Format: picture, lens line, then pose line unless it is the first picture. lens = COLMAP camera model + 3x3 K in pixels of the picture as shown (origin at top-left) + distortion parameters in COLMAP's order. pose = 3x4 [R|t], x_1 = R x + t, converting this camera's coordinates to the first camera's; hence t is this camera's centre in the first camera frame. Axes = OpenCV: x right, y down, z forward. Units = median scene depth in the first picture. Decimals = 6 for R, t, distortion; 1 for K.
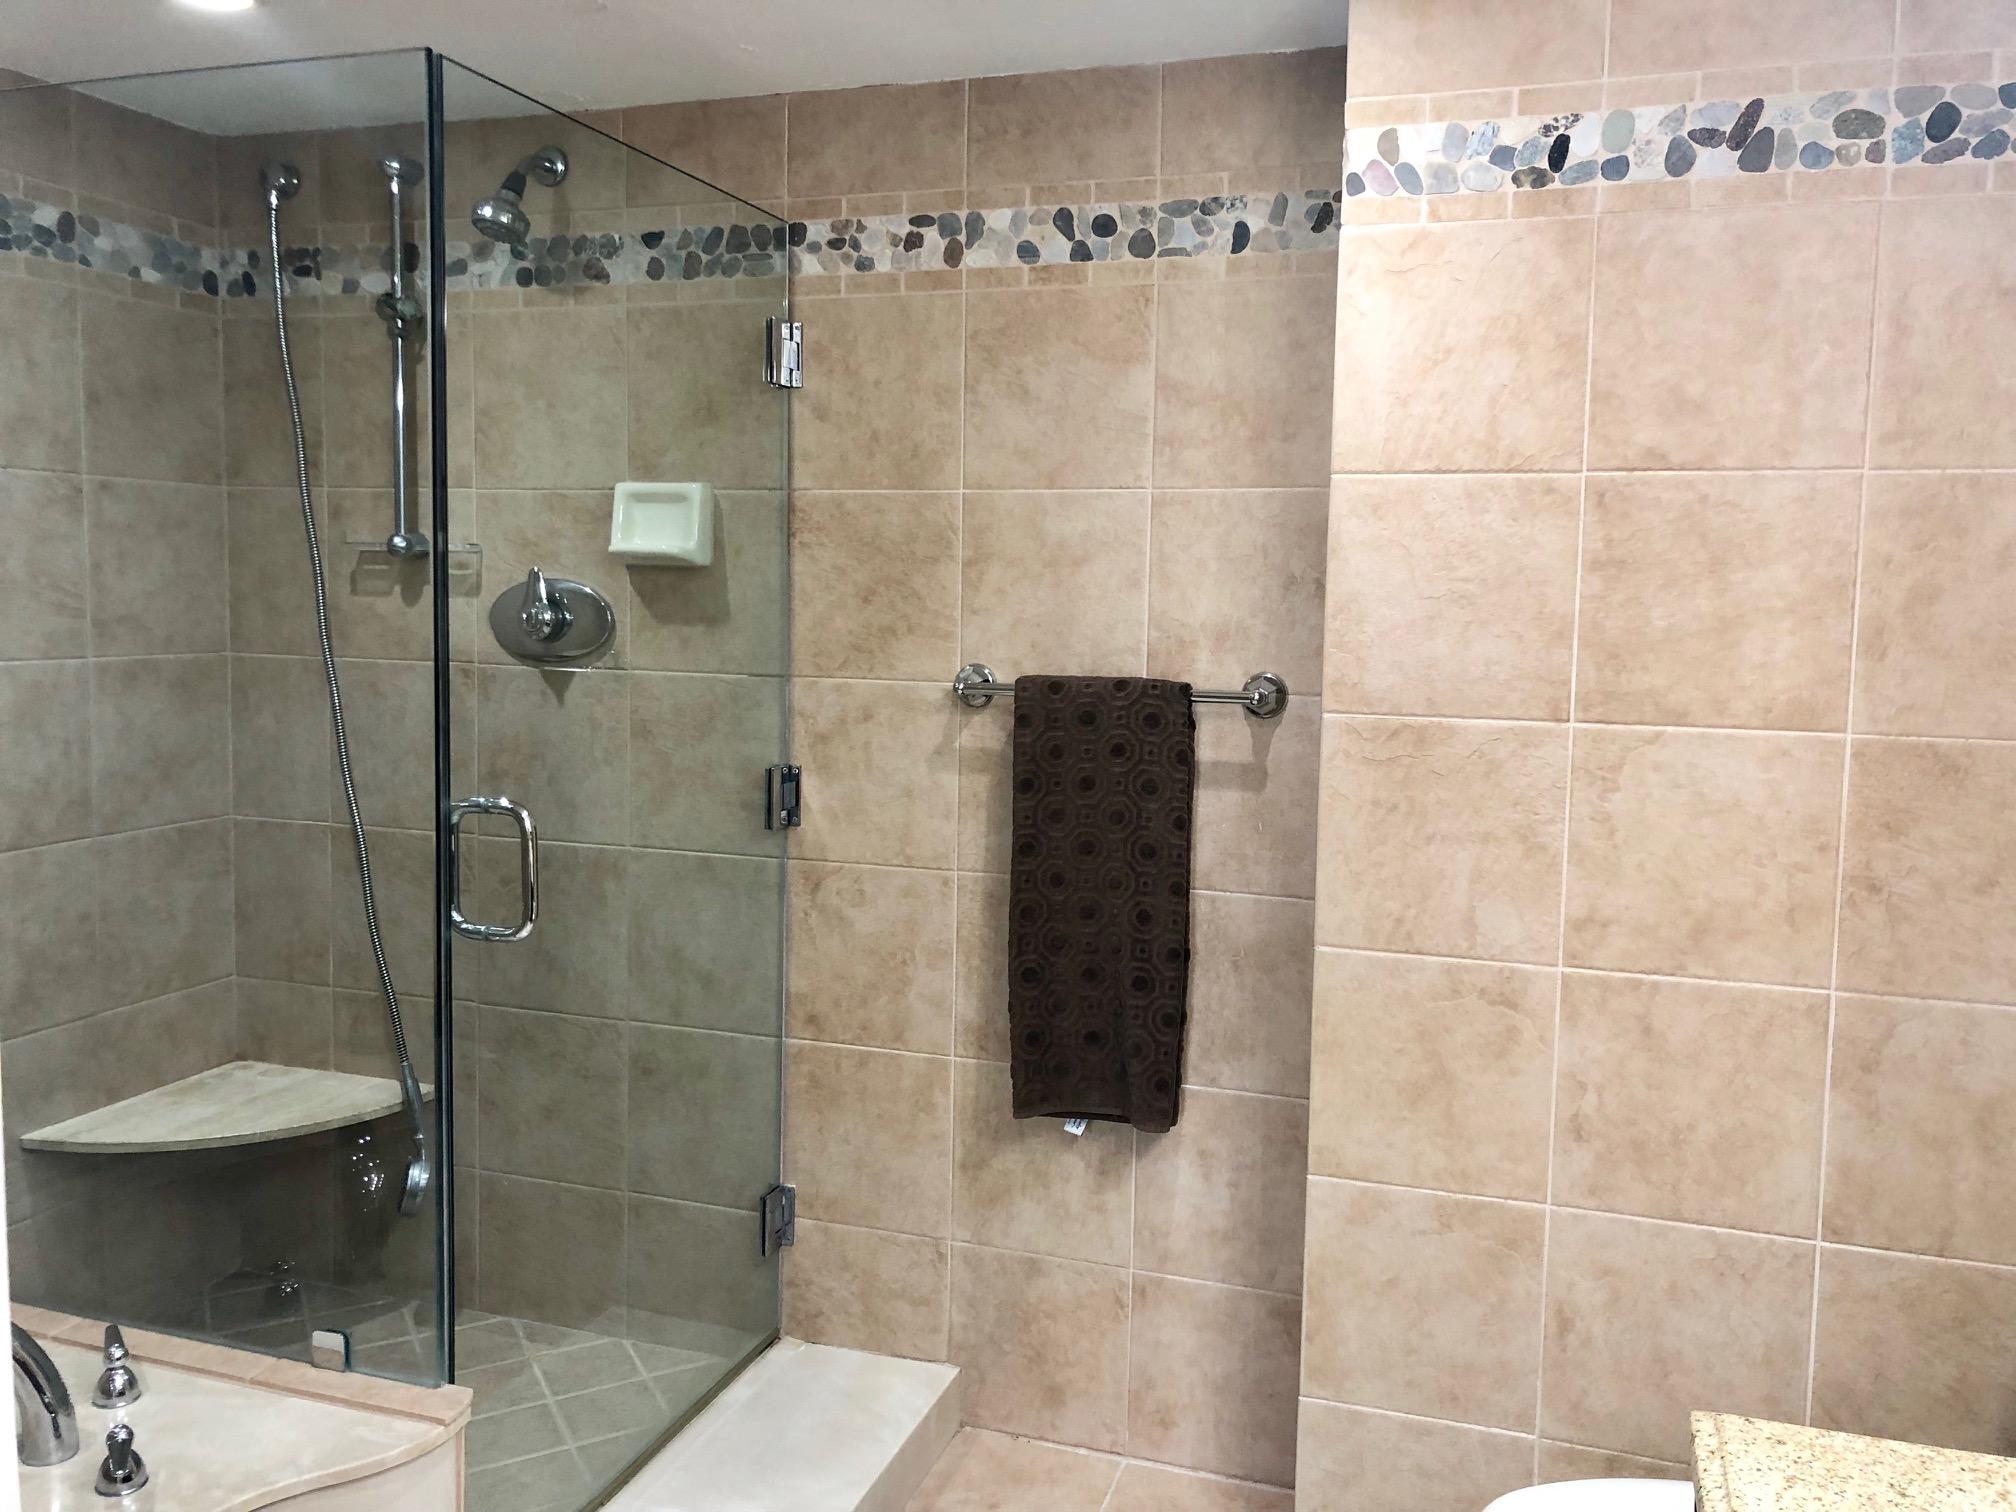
lens RADIAL K [[1625.6, 0, 1008.0], [0, 1625.6, 756.0], [0, 0, 1]] dist [0.003774, 0.009798]
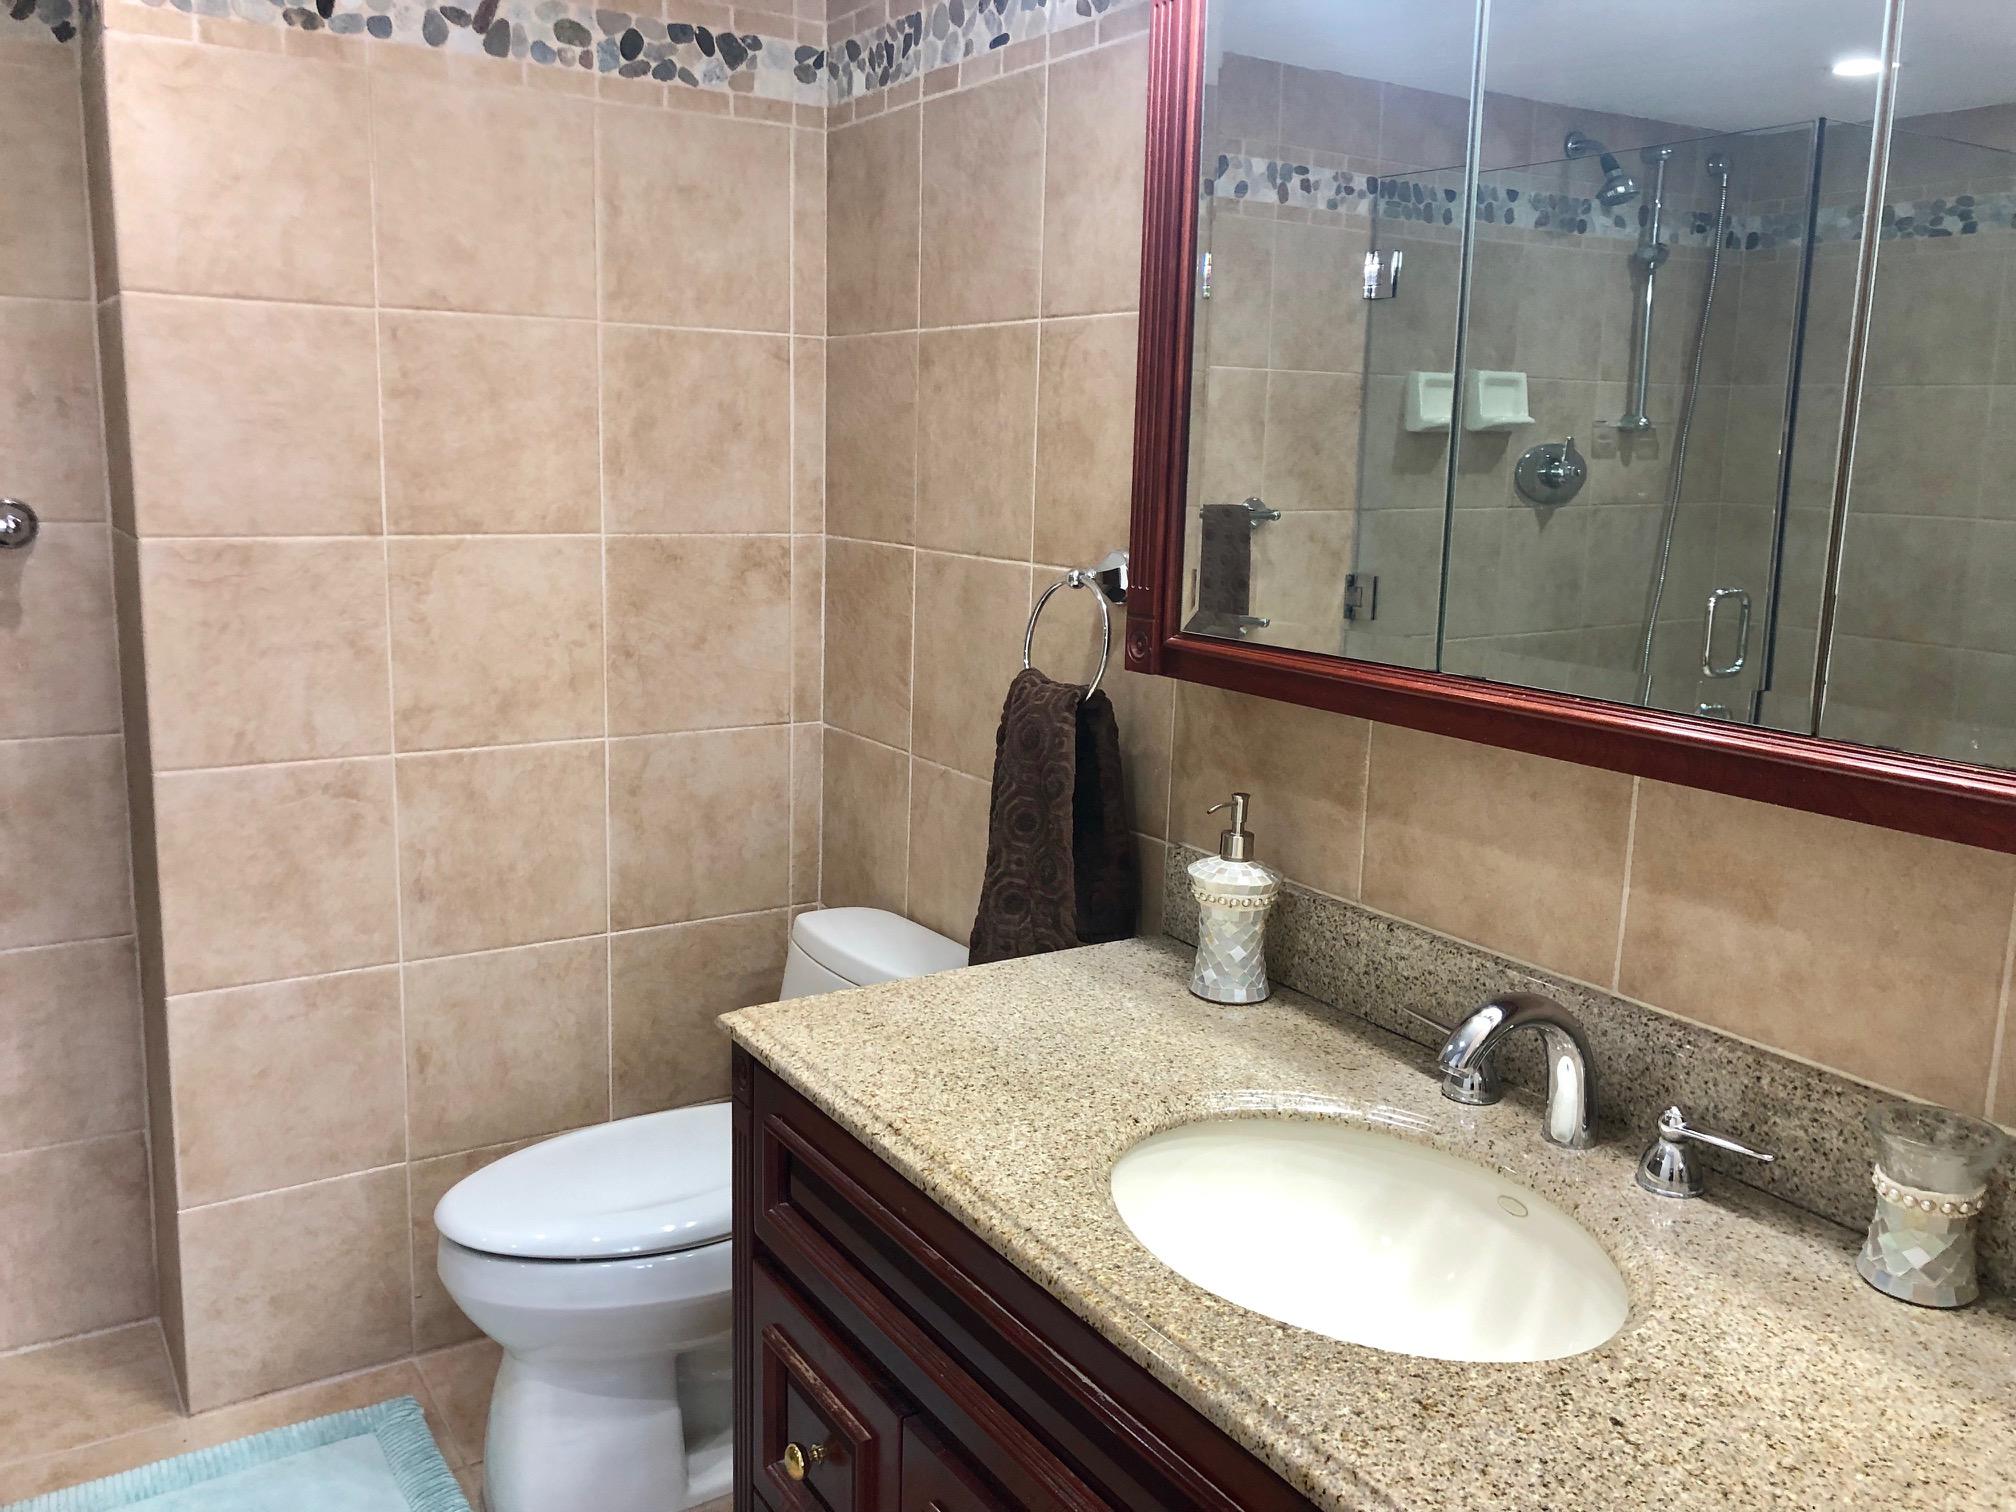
lens RADIAL K [[1625.6, 0, 1008.0], [0, 1625.6, 756.0], [0, 0, 1]] dist [0.003774, 0.009798]
pose [[0.624084, -0.151761, 0.766477, -0.268266], [0.061779, 0.987469, 0.145215, -0.006776], [-0.778911, -0.043274, 0.625640, -0.041328]]
